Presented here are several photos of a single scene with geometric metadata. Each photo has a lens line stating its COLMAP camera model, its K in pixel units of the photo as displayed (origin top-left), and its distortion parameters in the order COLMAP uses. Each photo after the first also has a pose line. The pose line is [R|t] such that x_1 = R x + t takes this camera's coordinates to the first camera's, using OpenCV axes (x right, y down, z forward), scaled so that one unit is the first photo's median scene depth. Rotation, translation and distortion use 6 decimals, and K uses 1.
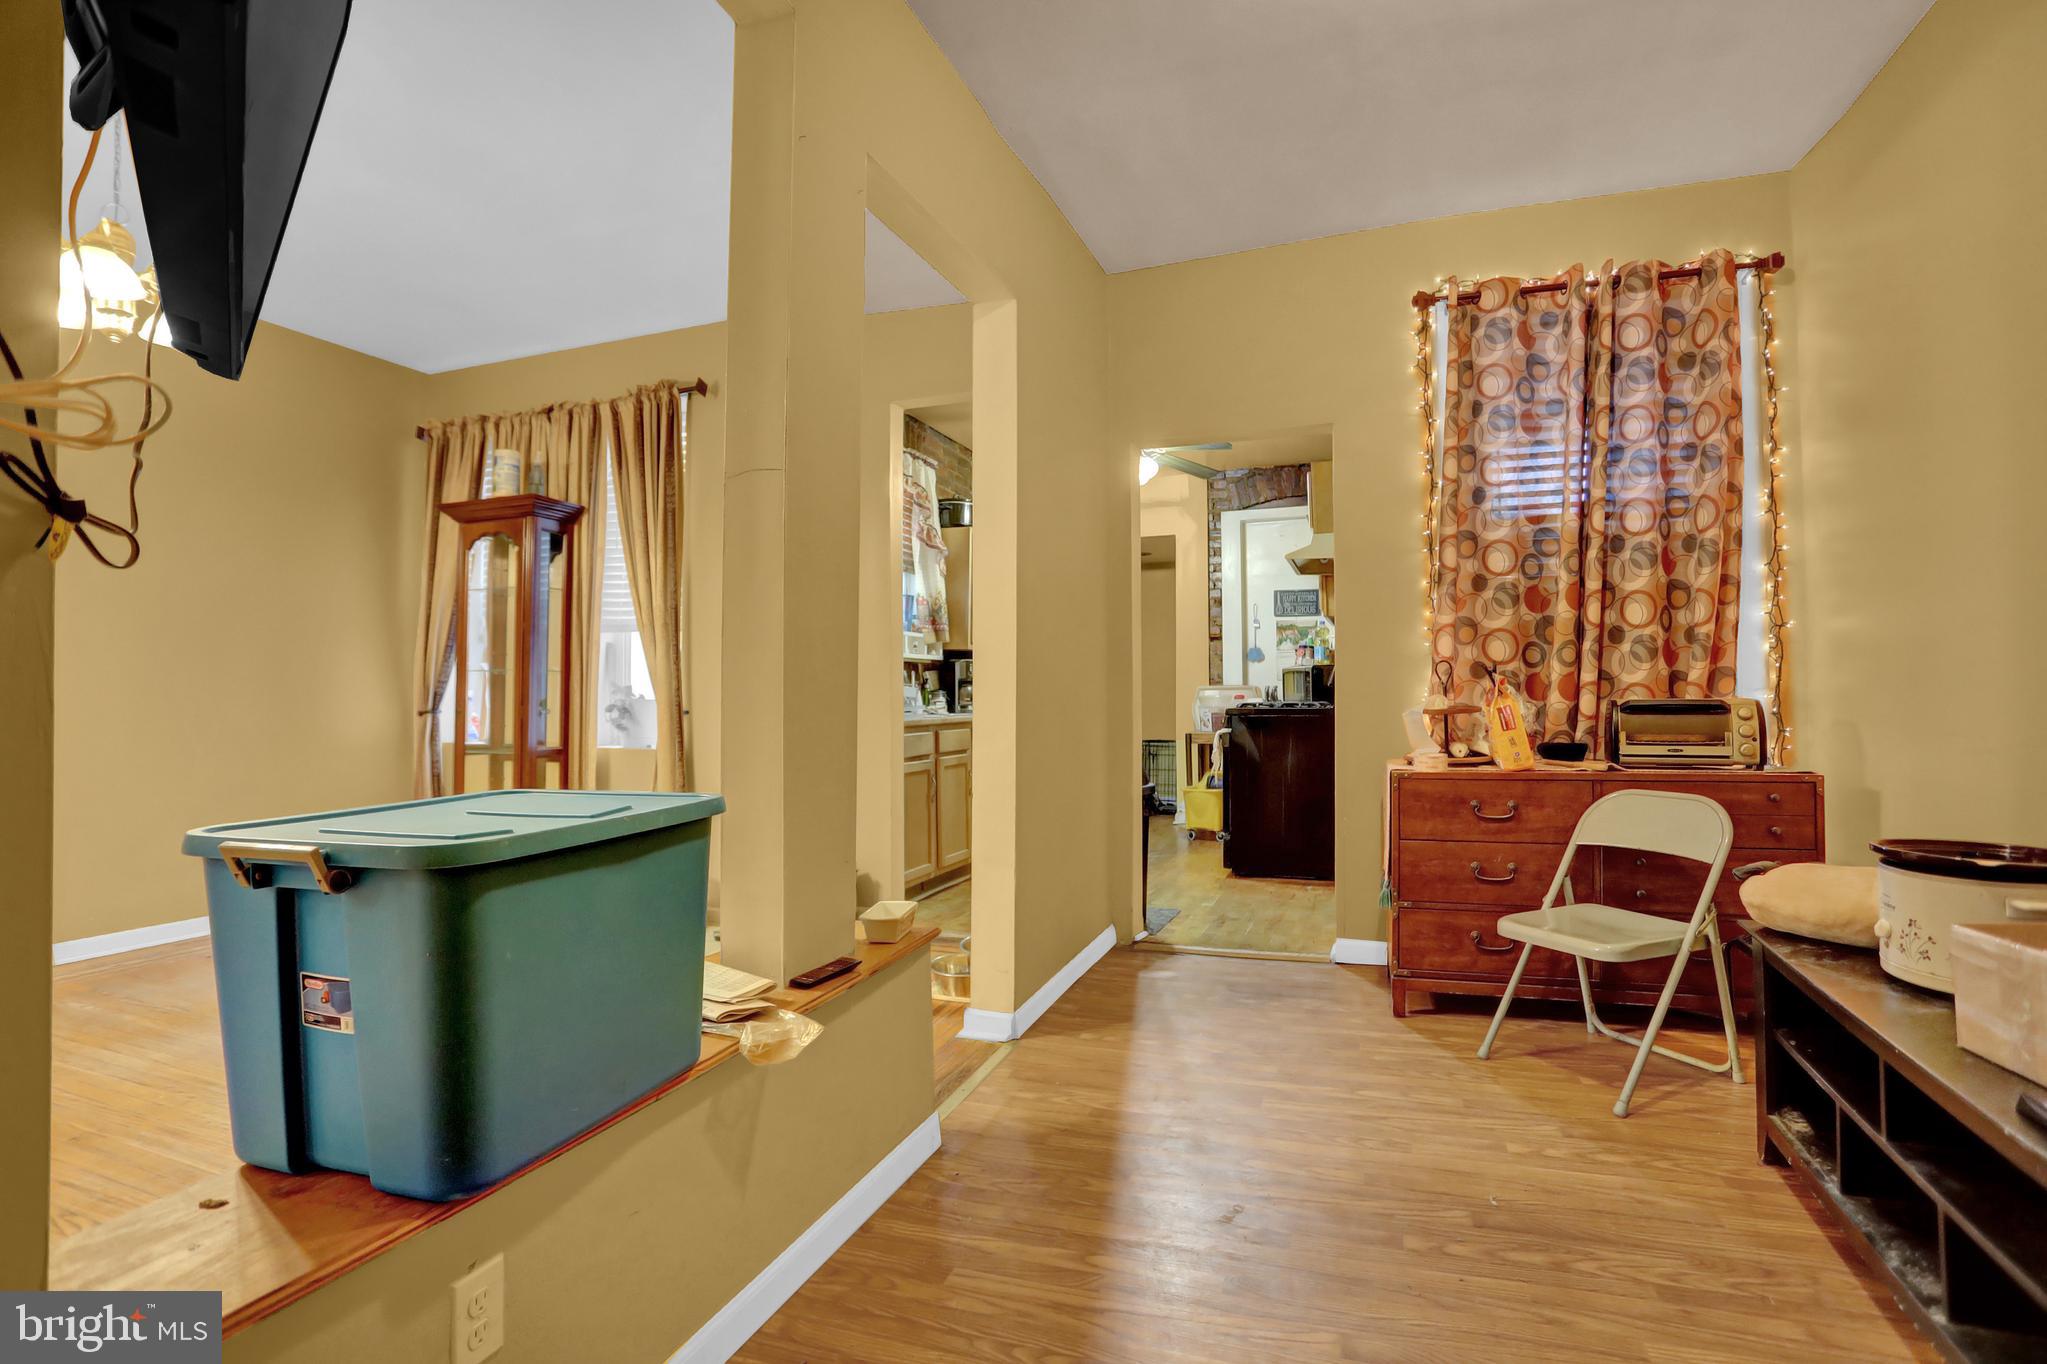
lens RADIAL K [[976.7, 0, 1023.5], [0, 976.7, 682.0], [0, 0, 1]] dist [-0.043377, -0.000025]
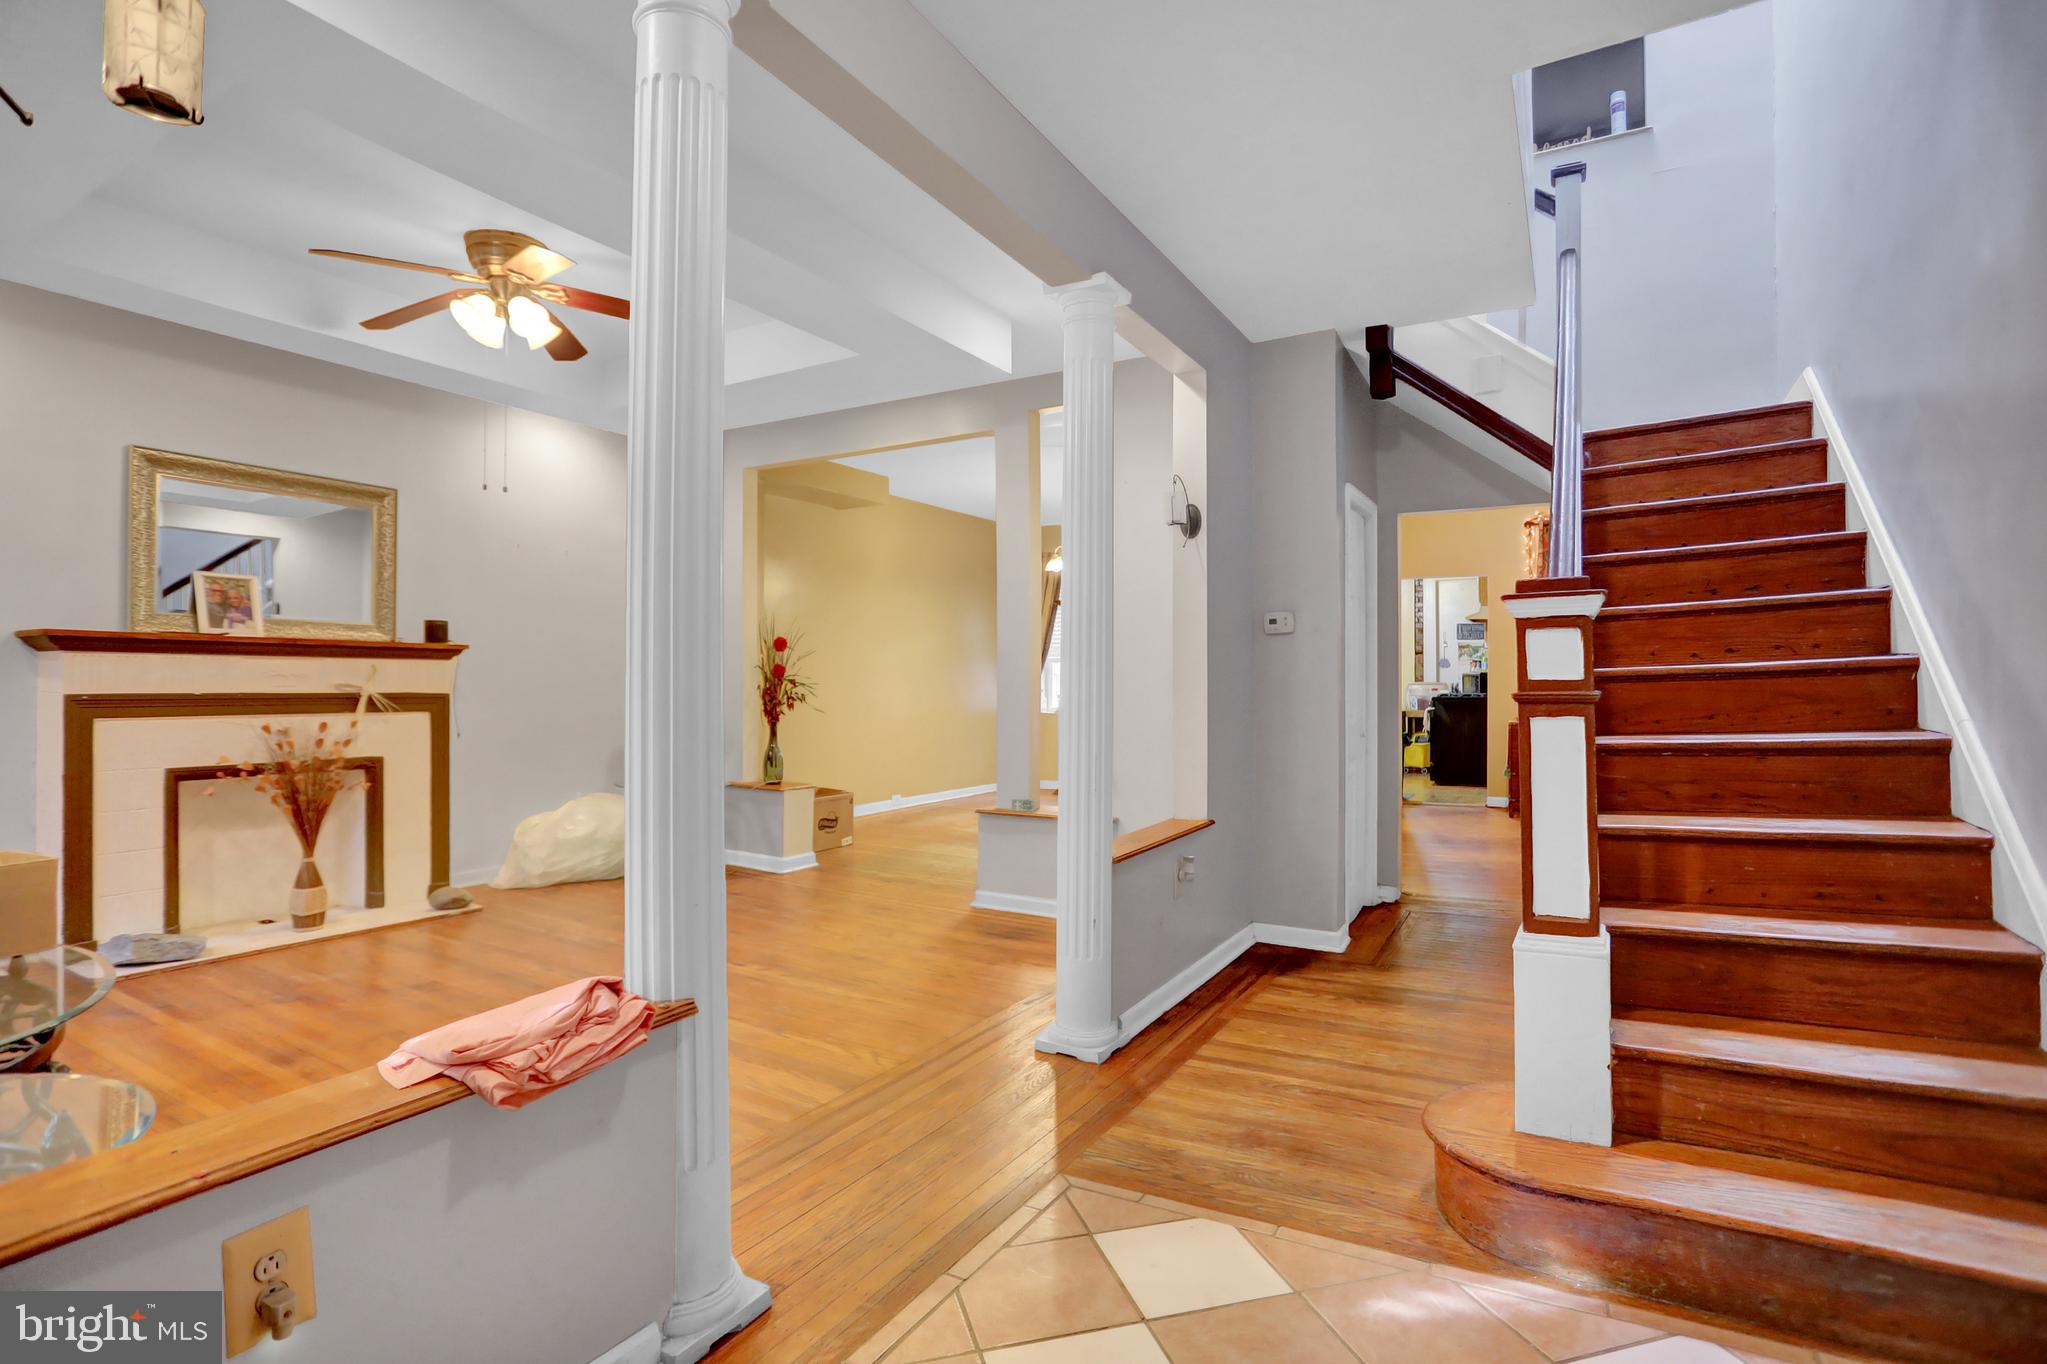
lens RADIAL K [[1002.3, 0, 994.5], [0, 1002.3, 673.1], [0, 0, 1]] dist [-0.065415, 0.034180]
pose [[0.984454, 0.000232, -0.175644, -0.287491], [0.001645, 0.999943, 0.010539, -0.040076], [0.175637, -0.010664, 0.984397, -1.034672]]
